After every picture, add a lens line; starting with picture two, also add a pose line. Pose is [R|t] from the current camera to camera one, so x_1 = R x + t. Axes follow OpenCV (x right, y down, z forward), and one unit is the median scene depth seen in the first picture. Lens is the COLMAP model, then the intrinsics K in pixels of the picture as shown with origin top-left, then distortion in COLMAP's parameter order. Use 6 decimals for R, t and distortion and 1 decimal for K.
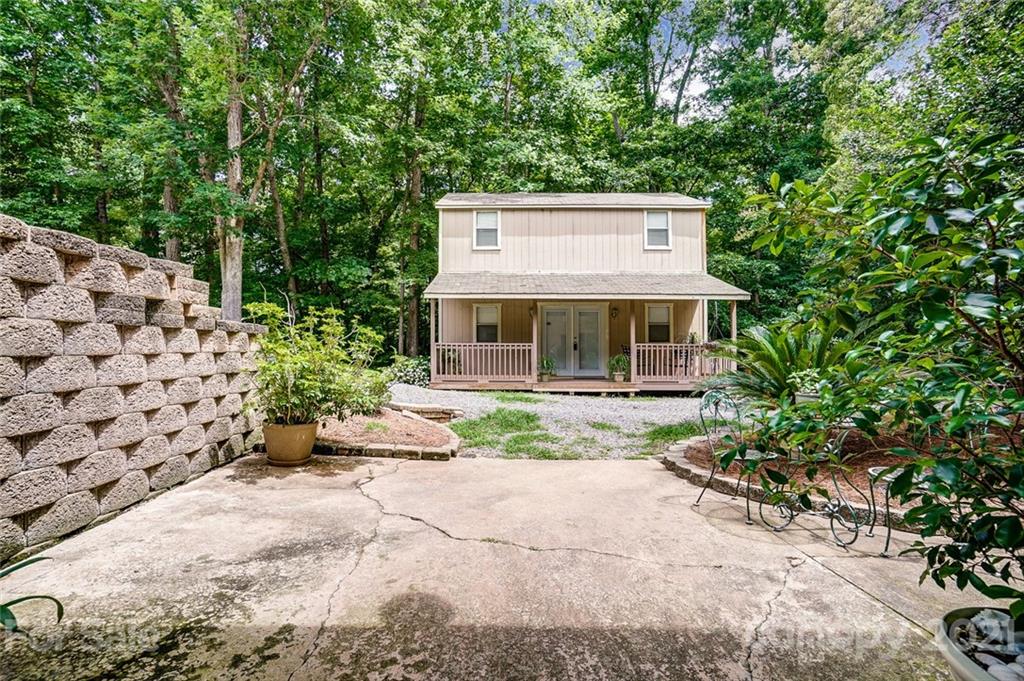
lens RADIAL K [[459.1, 0, 498.1], [0, 459.1, 351.1], [0, 0, 1]] dist [-0.065008, 0.022750]
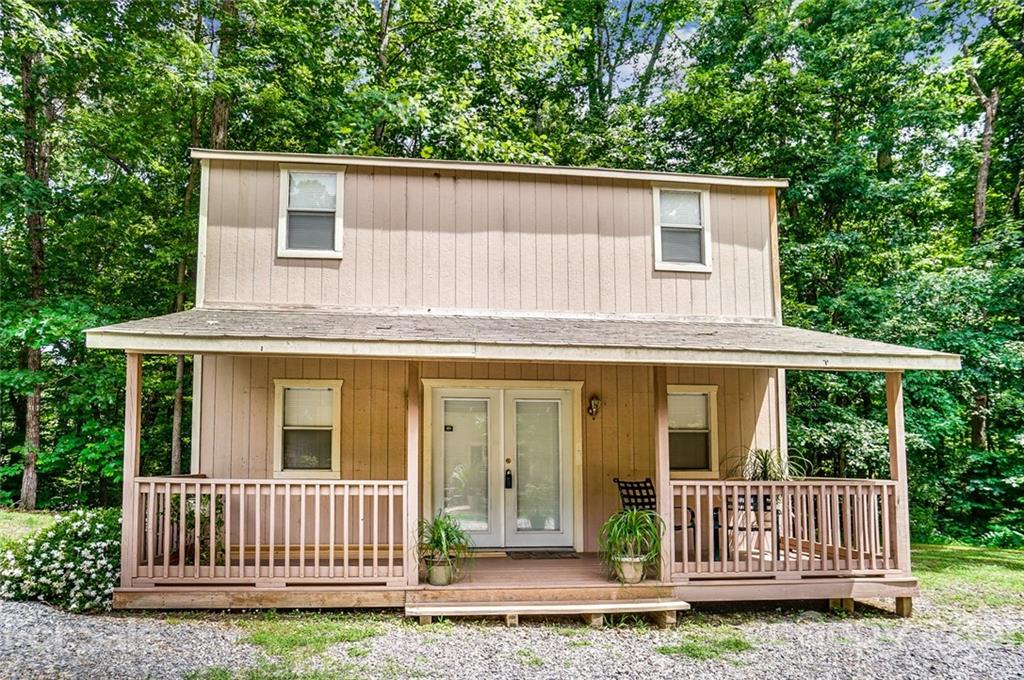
lens RADIAL K [[888.7, 0, 512.0], [0, 888.7, 340.0], [0, 0, 1]] dist [-0.060028, -0.000180]
pose [[0.983648, 0.025628, 0.178271, 0.016722], [0.002728, 0.987590, -0.157028, -0.009596], [-0.180084, 0.154946, 0.971371, 0.155411]]
